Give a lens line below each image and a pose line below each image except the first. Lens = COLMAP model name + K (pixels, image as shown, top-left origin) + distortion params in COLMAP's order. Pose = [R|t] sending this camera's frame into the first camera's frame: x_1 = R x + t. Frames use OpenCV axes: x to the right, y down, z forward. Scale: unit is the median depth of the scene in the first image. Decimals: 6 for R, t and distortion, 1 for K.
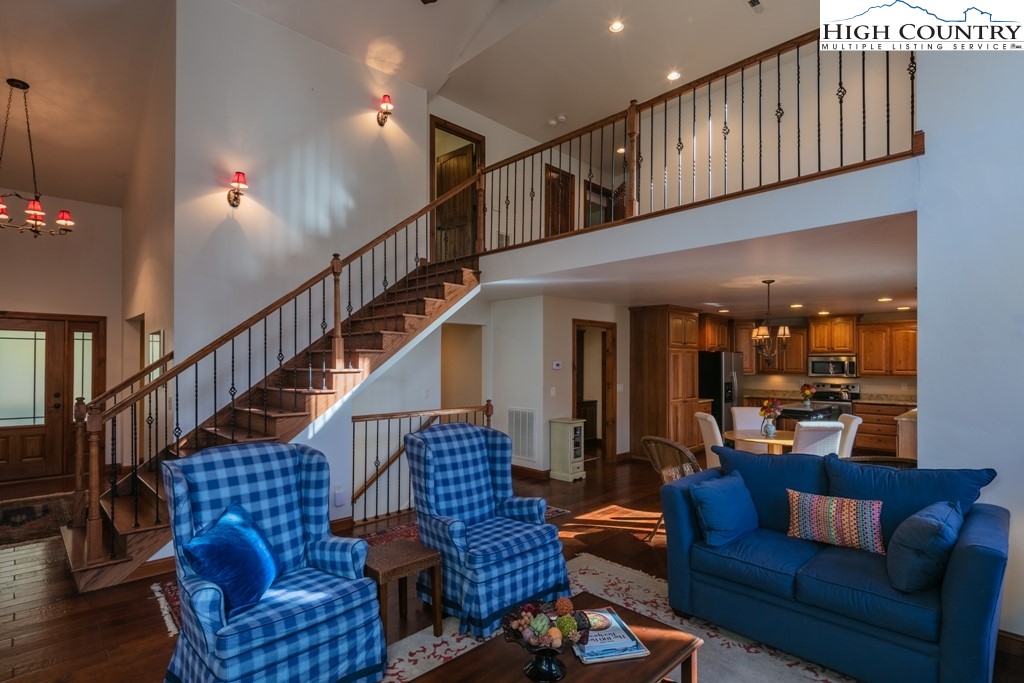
lens RADIAL K [[502.7, 0, 511.4], [0, 502.7, 359.9], [0, 0, 1]] dist [-0.000946, -0.000470]
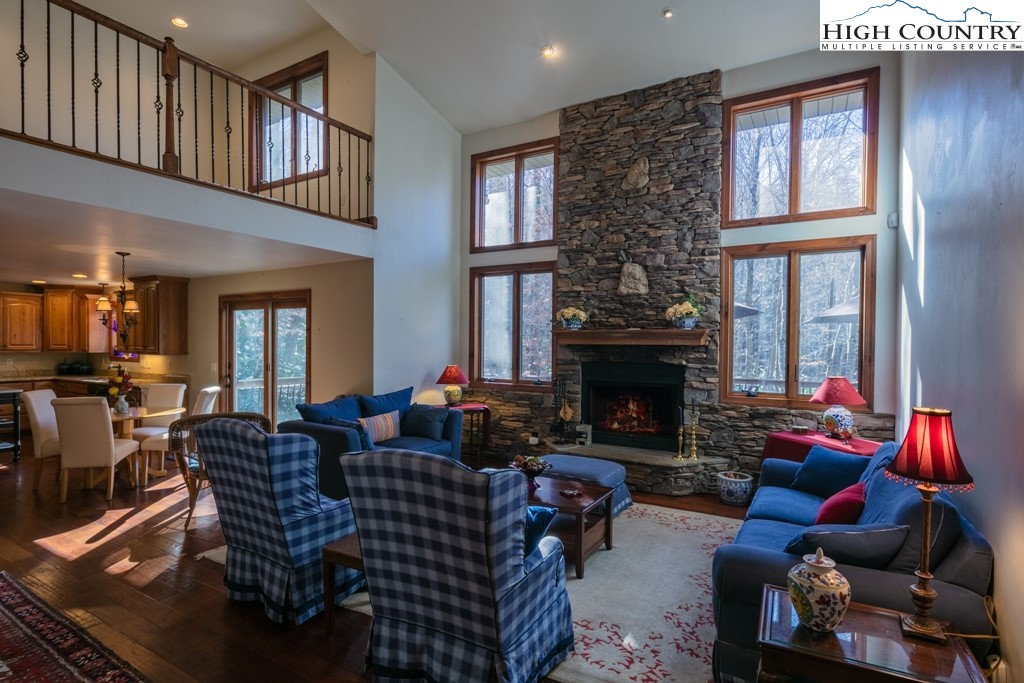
lens RADIAL K [[506.2, 0, 521.0], [0, 506.2, 349.9], [0, 0, 1]] dist [0.002722, 0.000094]
pose [[-0.258797, -0.019881, 0.965727, -0.568100], [-0.011110, 0.999783, 0.017604, 0.003171], [-0.965868, -0.006173, -0.258961, 0.460804]]
